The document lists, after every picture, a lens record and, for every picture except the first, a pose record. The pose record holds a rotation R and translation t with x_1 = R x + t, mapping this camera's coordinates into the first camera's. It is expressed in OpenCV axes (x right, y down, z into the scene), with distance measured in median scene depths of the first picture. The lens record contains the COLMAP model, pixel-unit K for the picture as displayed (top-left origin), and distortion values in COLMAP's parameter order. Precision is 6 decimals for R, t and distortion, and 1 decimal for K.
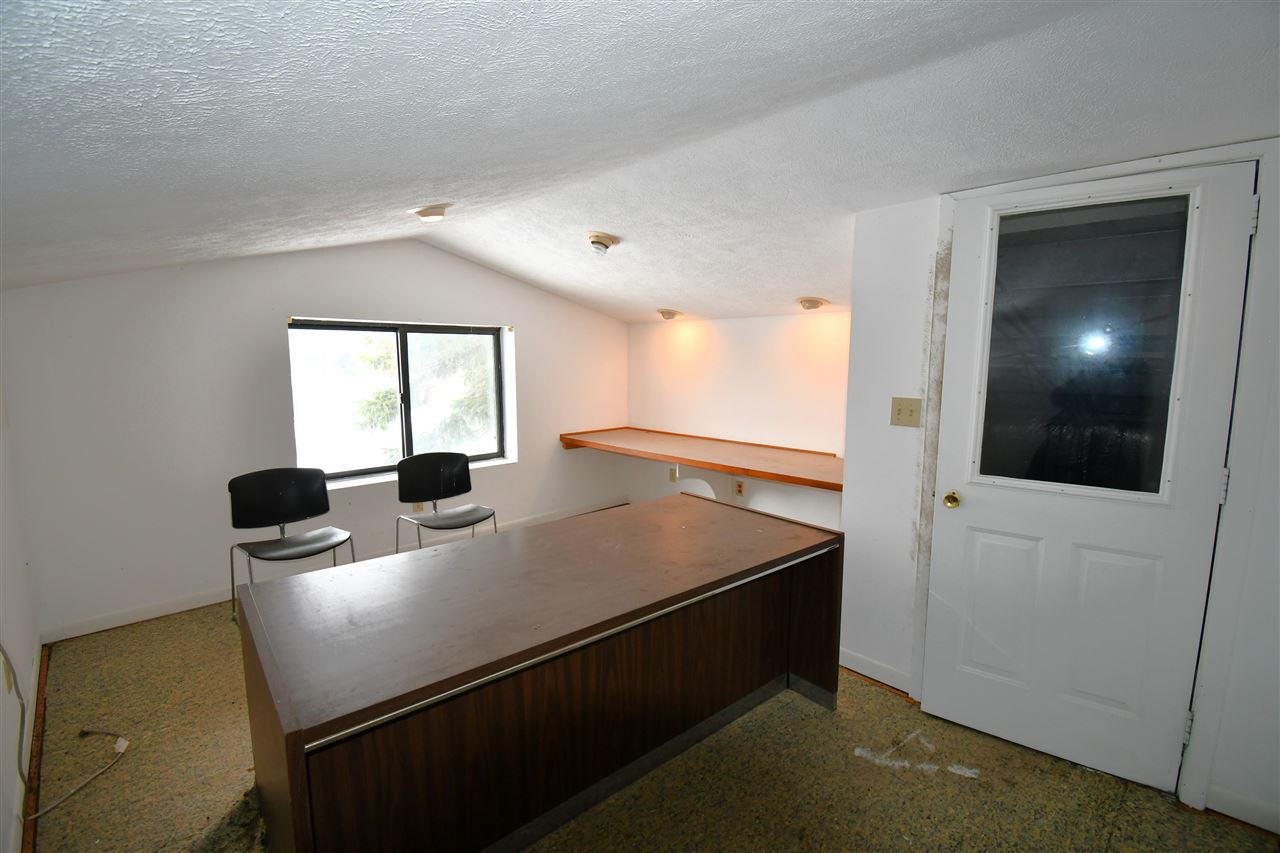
lens RADIAL K [[571.9, 0, 639.0], [0, 571.9, 427.0], [0, 0, 1]] dist [-0.001200, -0.000226]
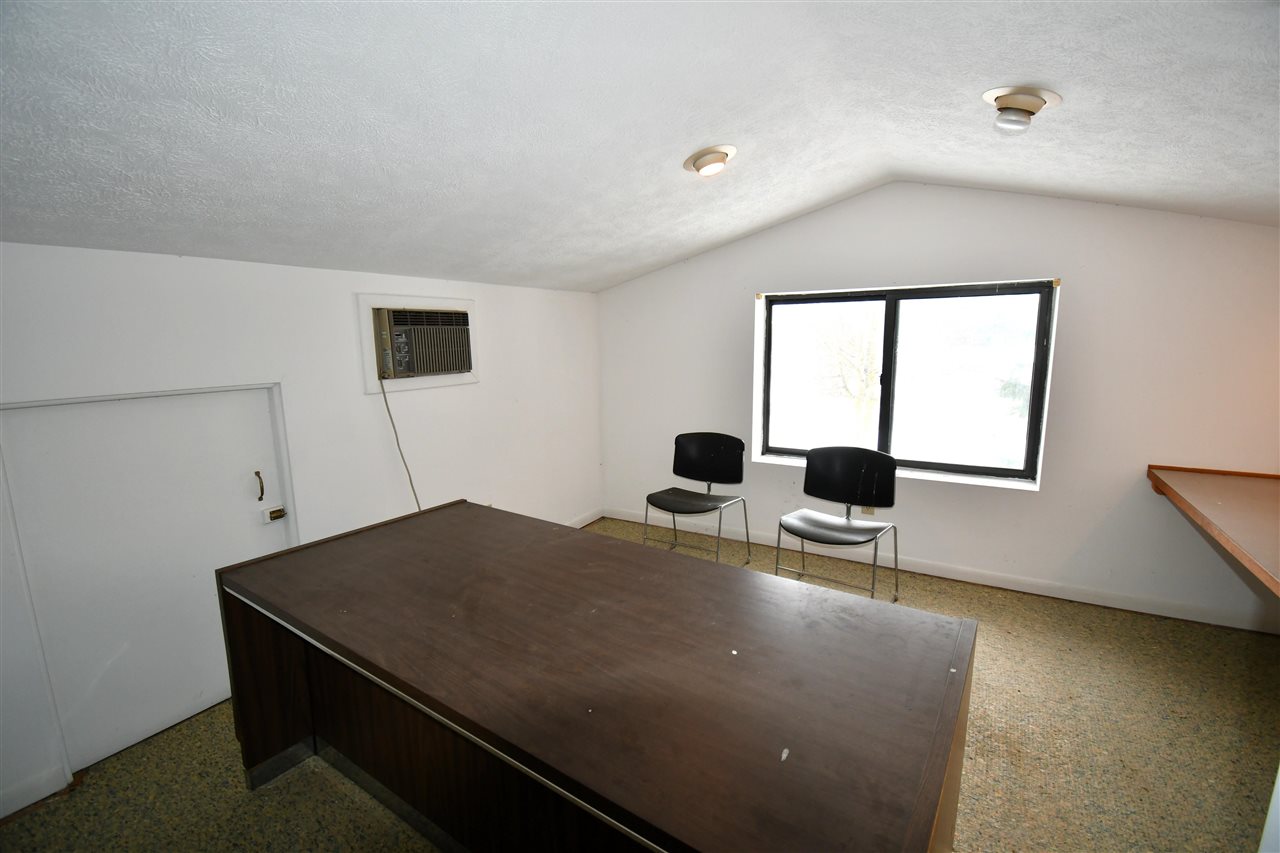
lens RADIAL K [[571.9, 0, 637.0], [0, 571.9, 428.0], [0, 0, 1]] dist [-0.001200, -0.000226]
pose [[0.252012, 0.145046, -0.956792, 0.316691], [-0.105916, 0.986898, 0.121712, -0.044439], [0.961910, 0.070667, 0.264073, 0.441469]]
